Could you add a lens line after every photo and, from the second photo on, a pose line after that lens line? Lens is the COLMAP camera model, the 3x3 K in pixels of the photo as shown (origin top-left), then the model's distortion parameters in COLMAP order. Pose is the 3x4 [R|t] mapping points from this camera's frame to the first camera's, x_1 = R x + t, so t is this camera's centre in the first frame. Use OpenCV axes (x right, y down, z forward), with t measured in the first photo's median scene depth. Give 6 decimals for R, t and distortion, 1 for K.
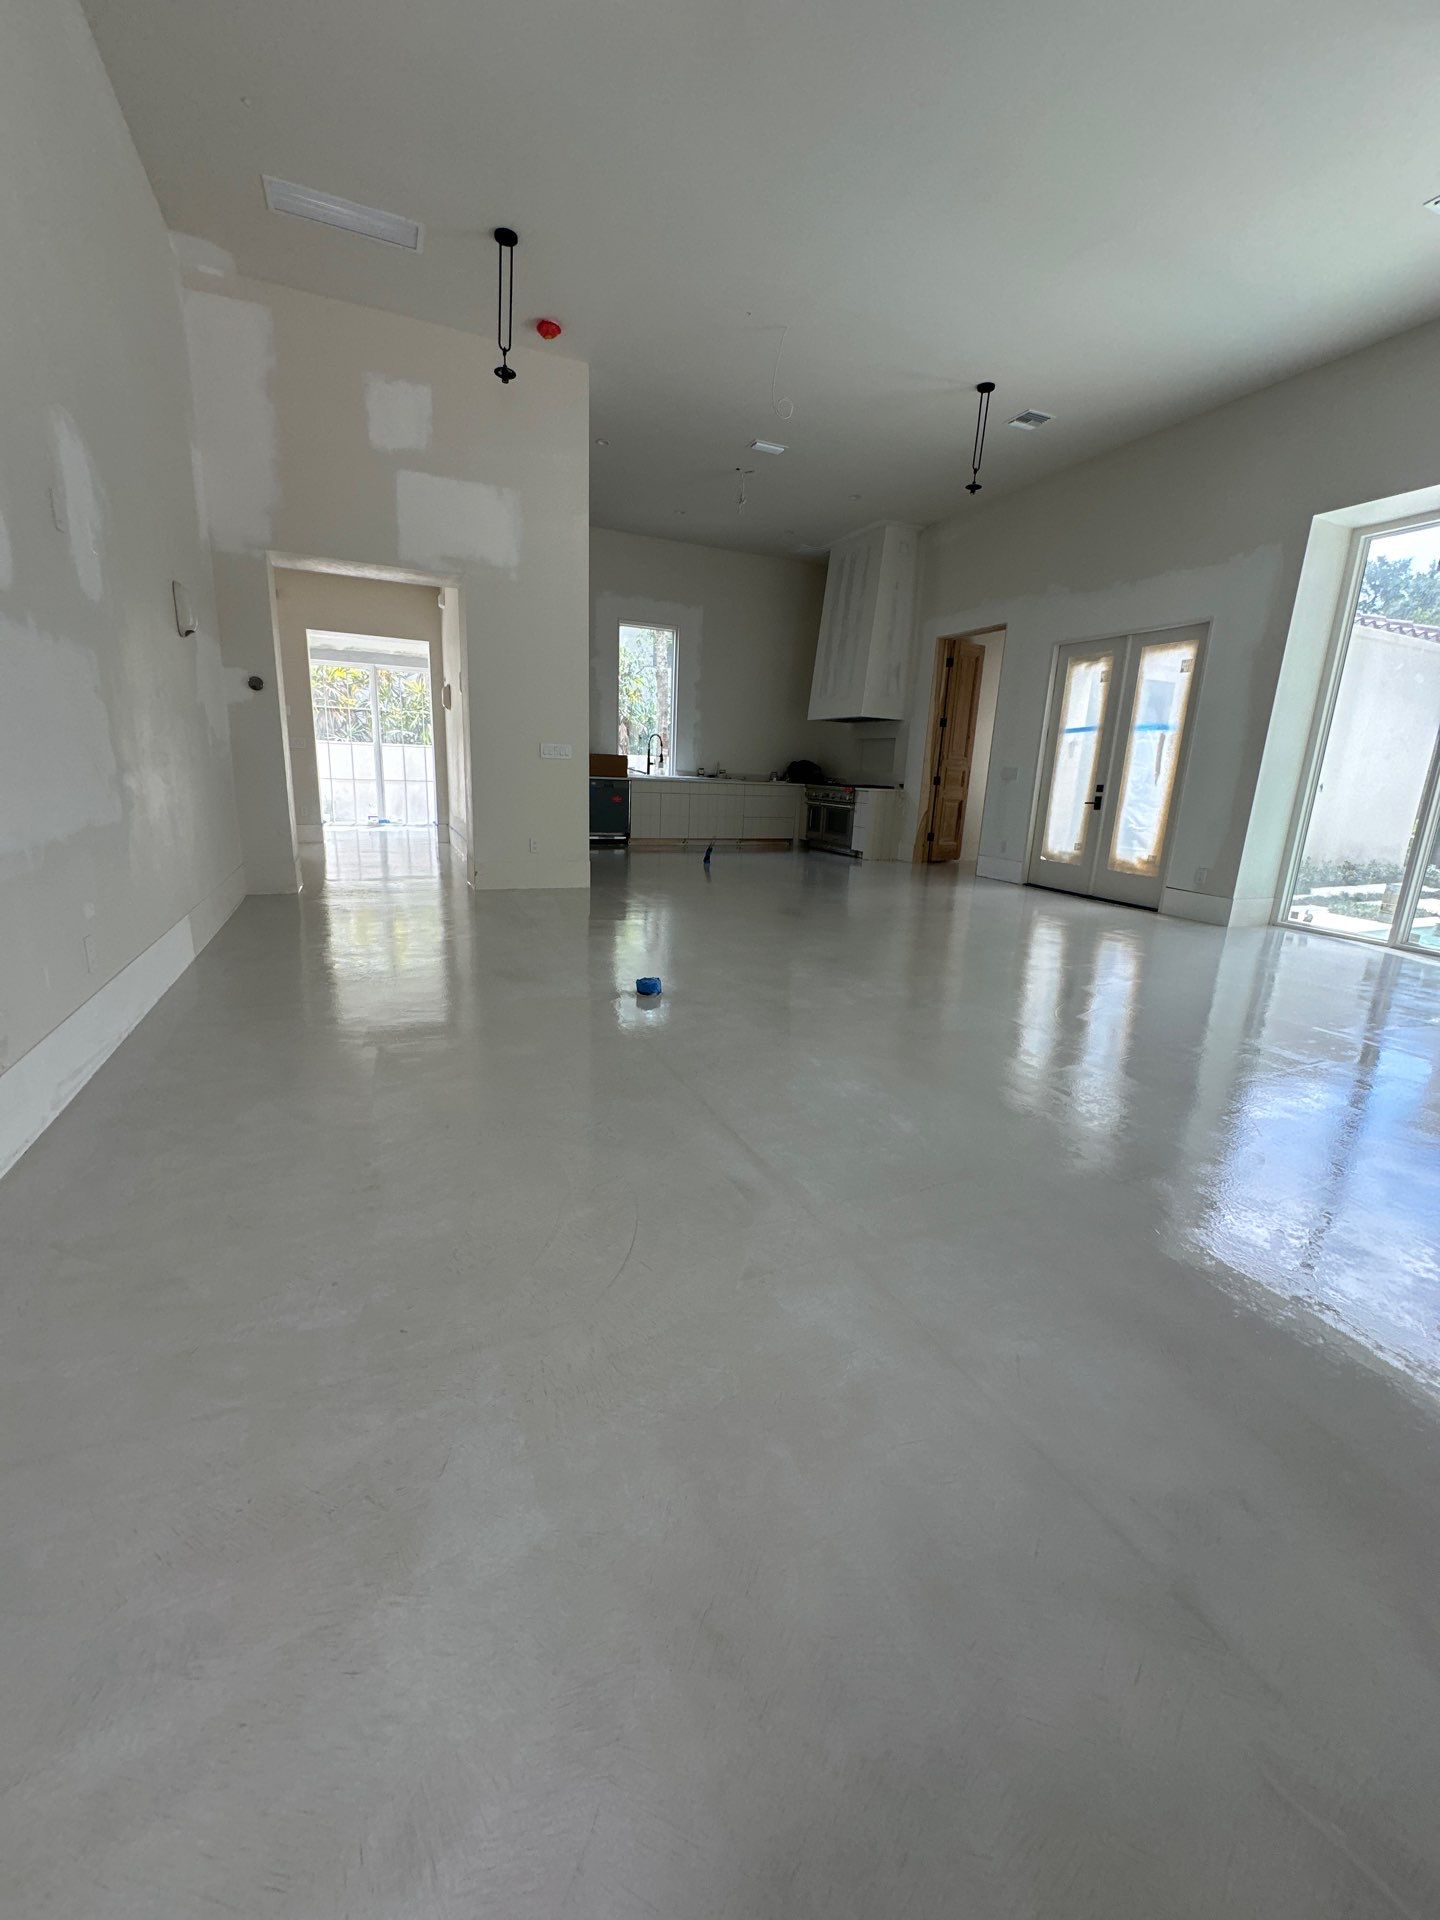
lens RADIAL K [[768.0, 0, 721.5], [0, 768.0, 957.7], [0, 0, 1]] dist [-0.002243, 0.000131]
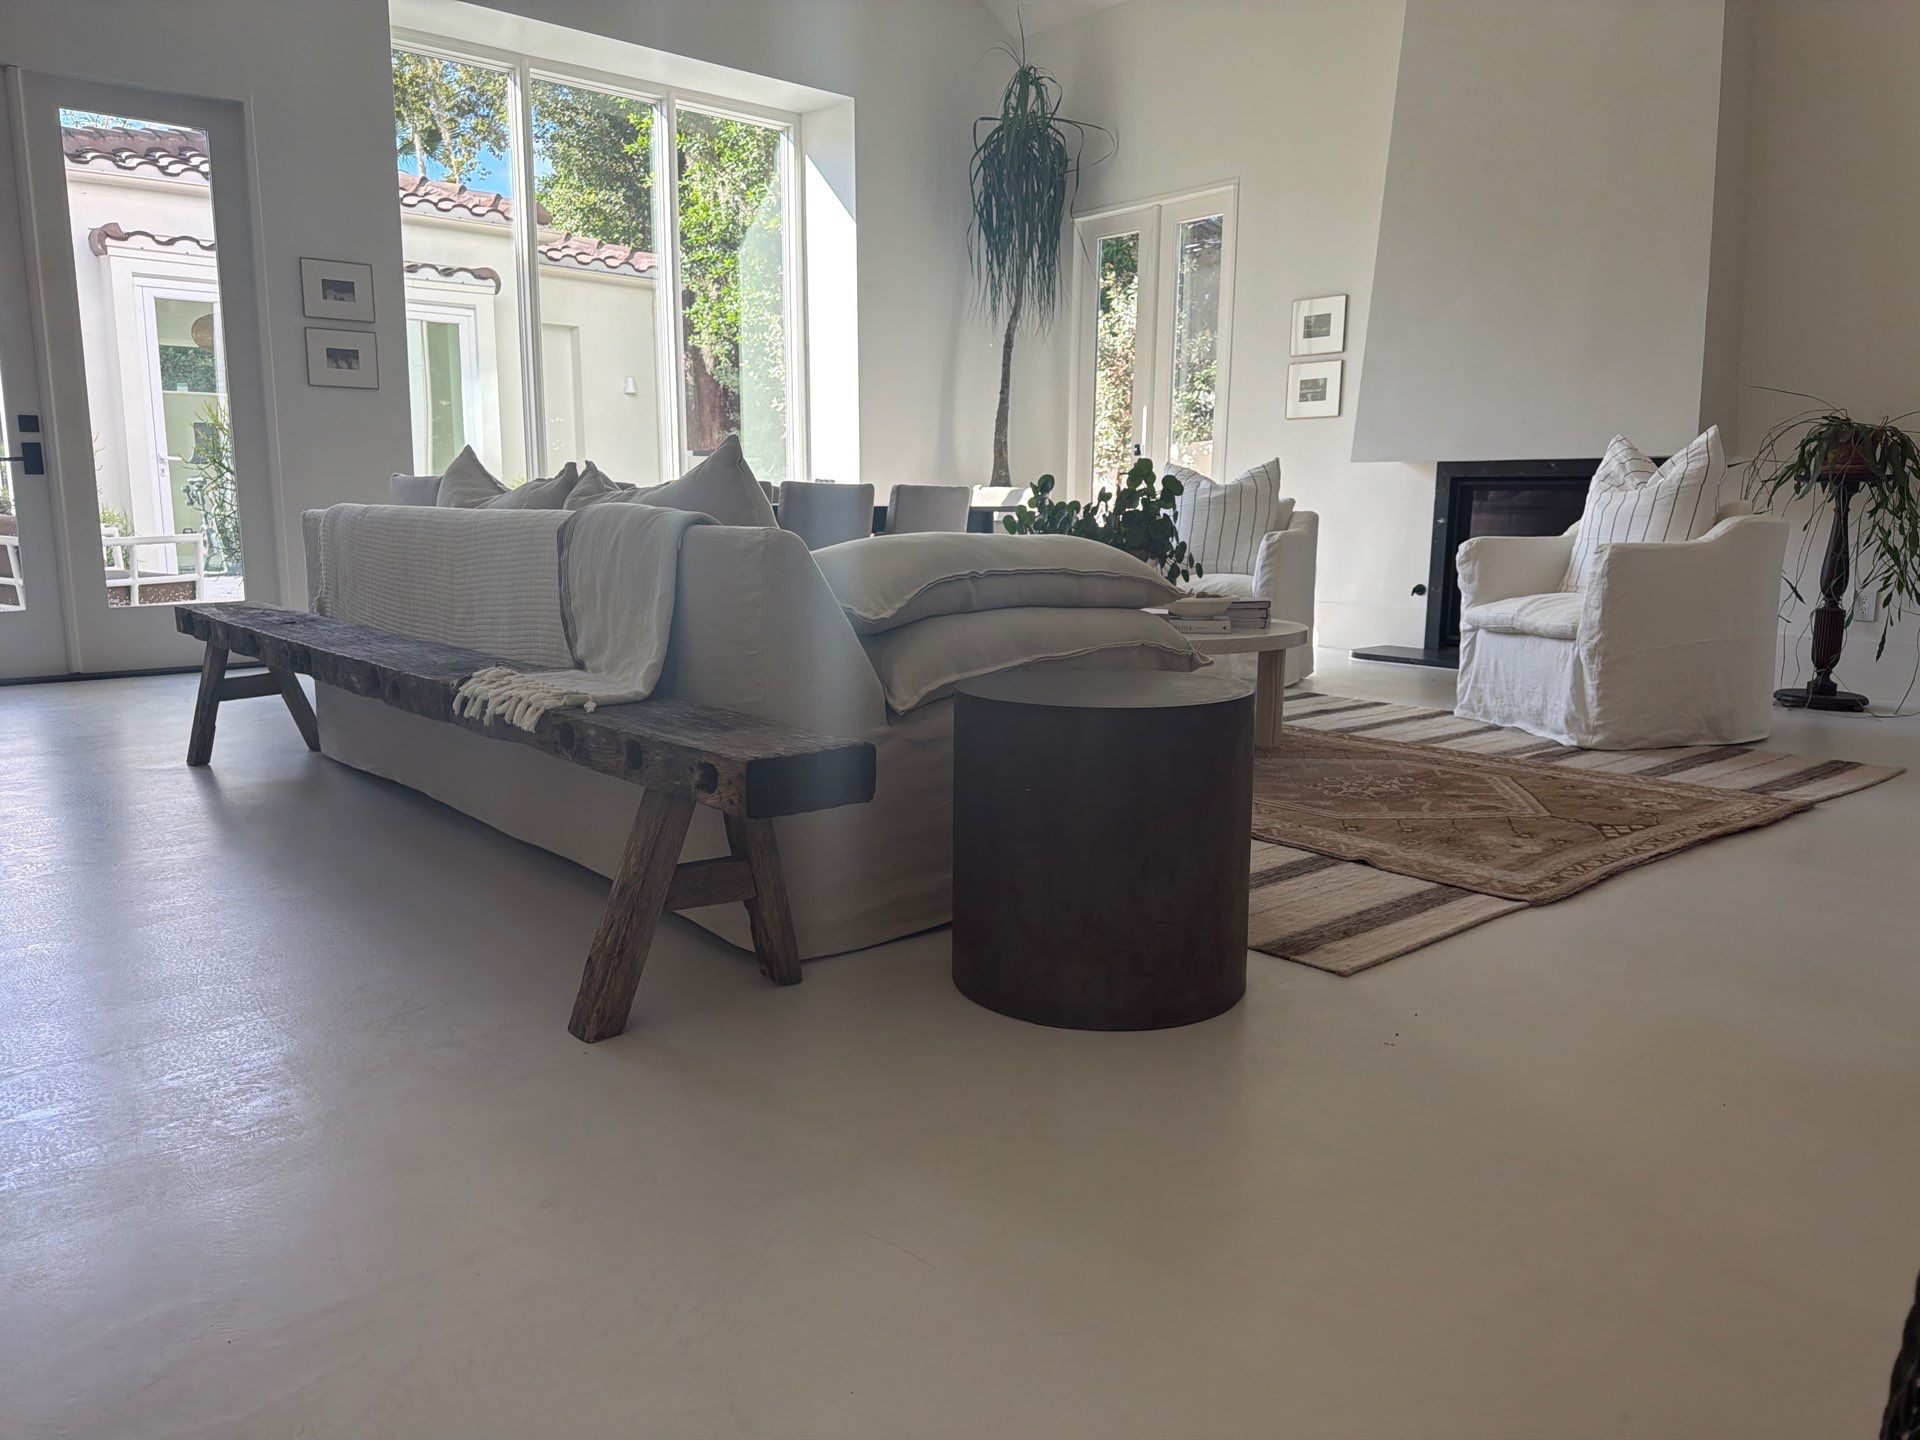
lens RADIAL K [[1356.3, 0, 954.9], [0, 1356.3, 713.0], [0, 0, 1]] dist [0.048111, -0.053143]
pose [[-0.286559, -0.191949, 0.938637, -0.348318], [0.214670, 0.941949, 0.258164, -0.140433], [-0.933703, 0.275476, -0.228719, 0.664208]]
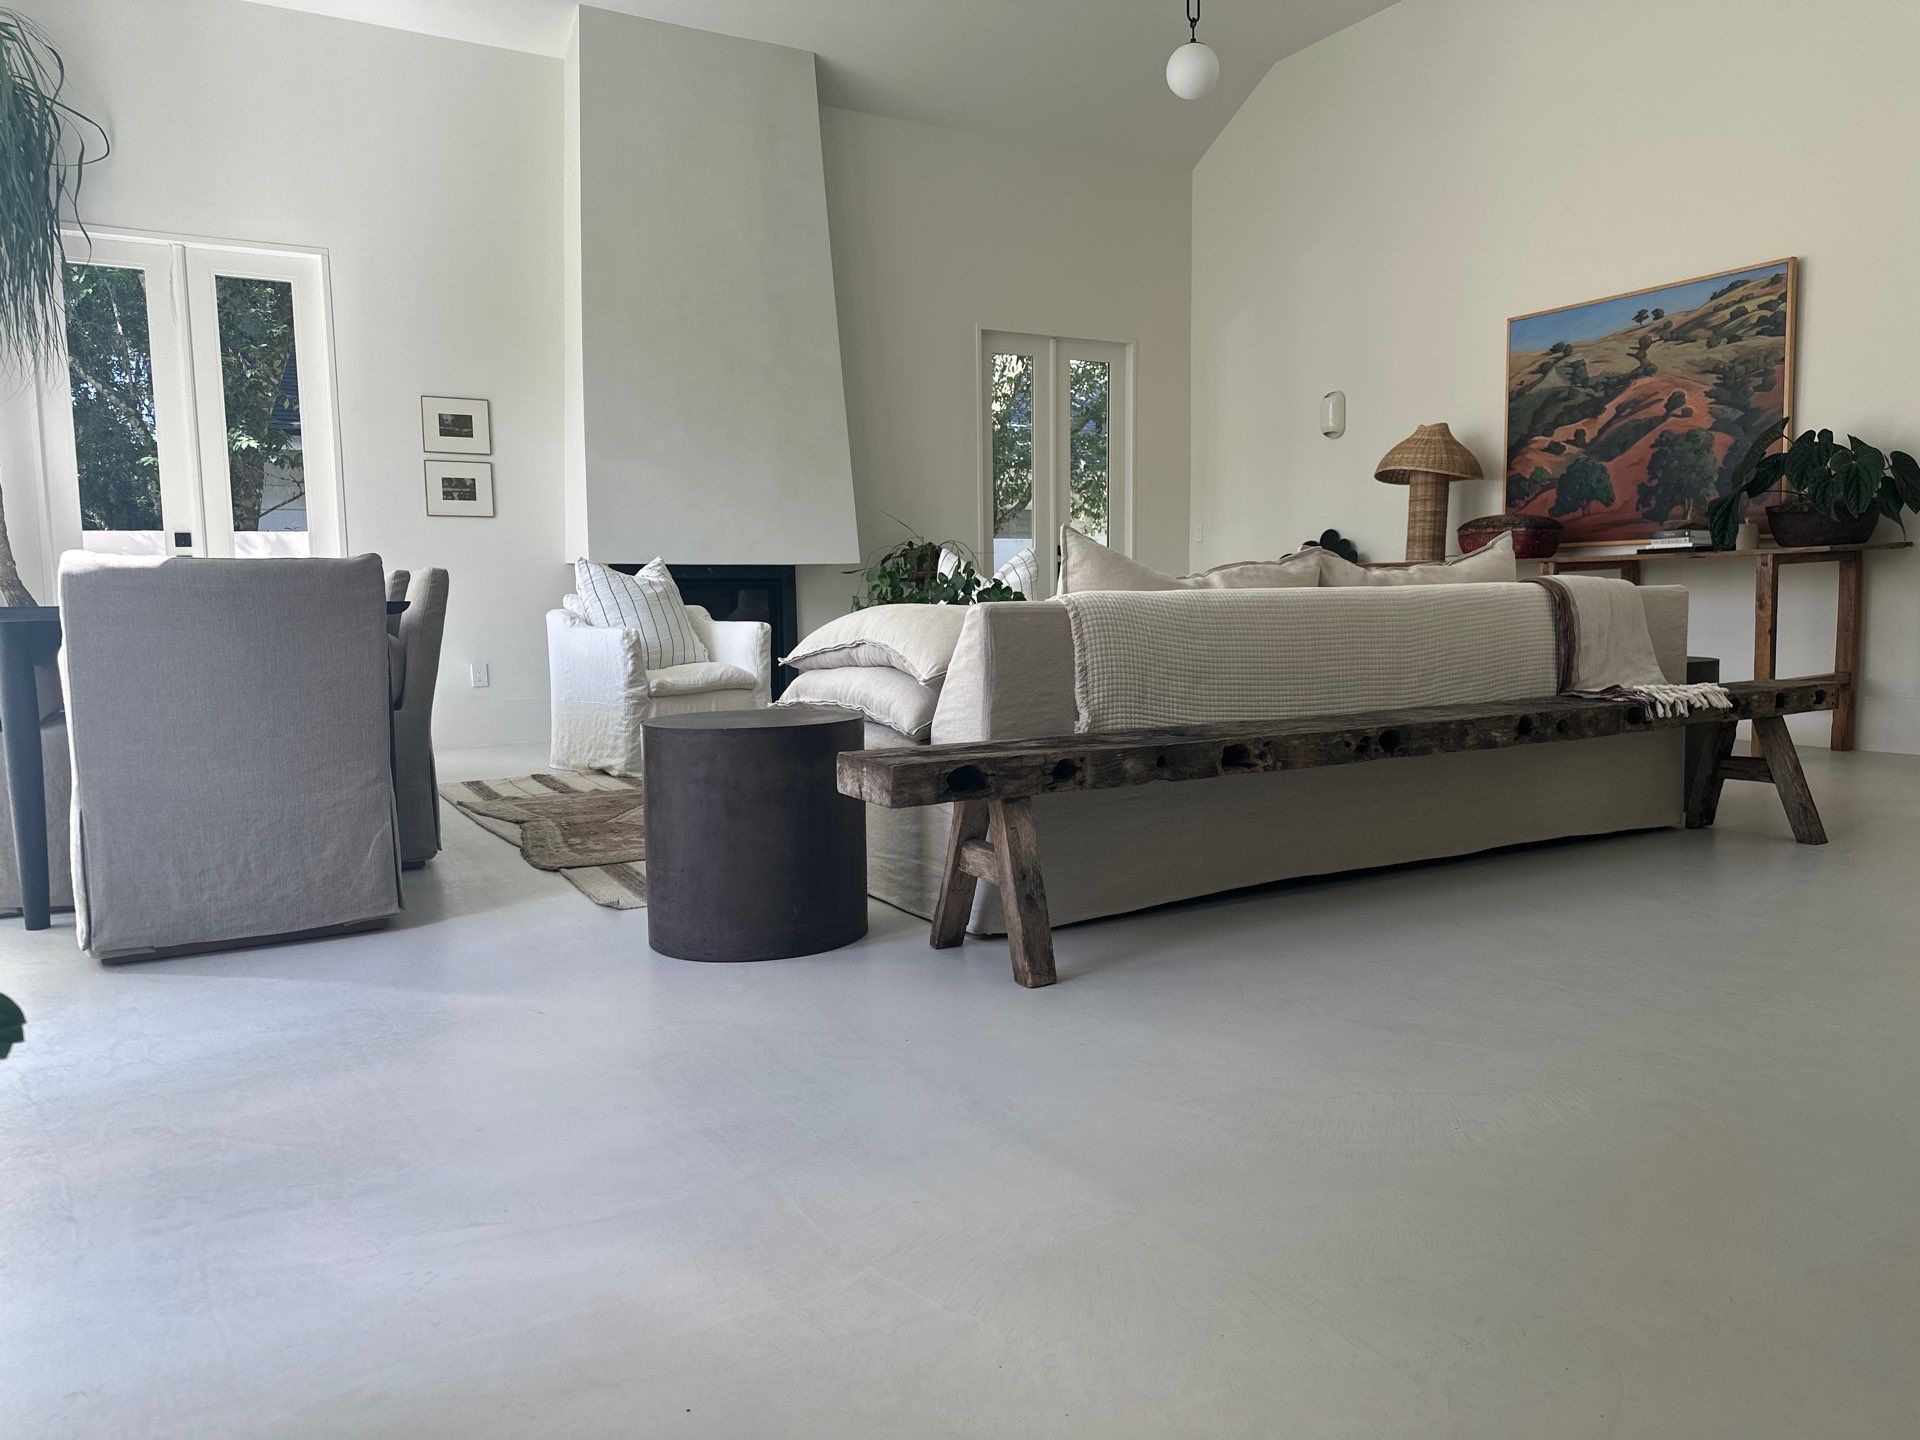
lens RADIAL K [[1348.1, 0, 946.6], [0, 1348.1, 725.2], [0, 0, 1]] dist [0.054319, -0.065061]
pose [[-0.993892, -0.012168, -0.109685, 0.232985], [-0.047492, 0.944320, 0.325583, -0.213679], [0.099616, 0.328804, -0.939130, 1.078797]]
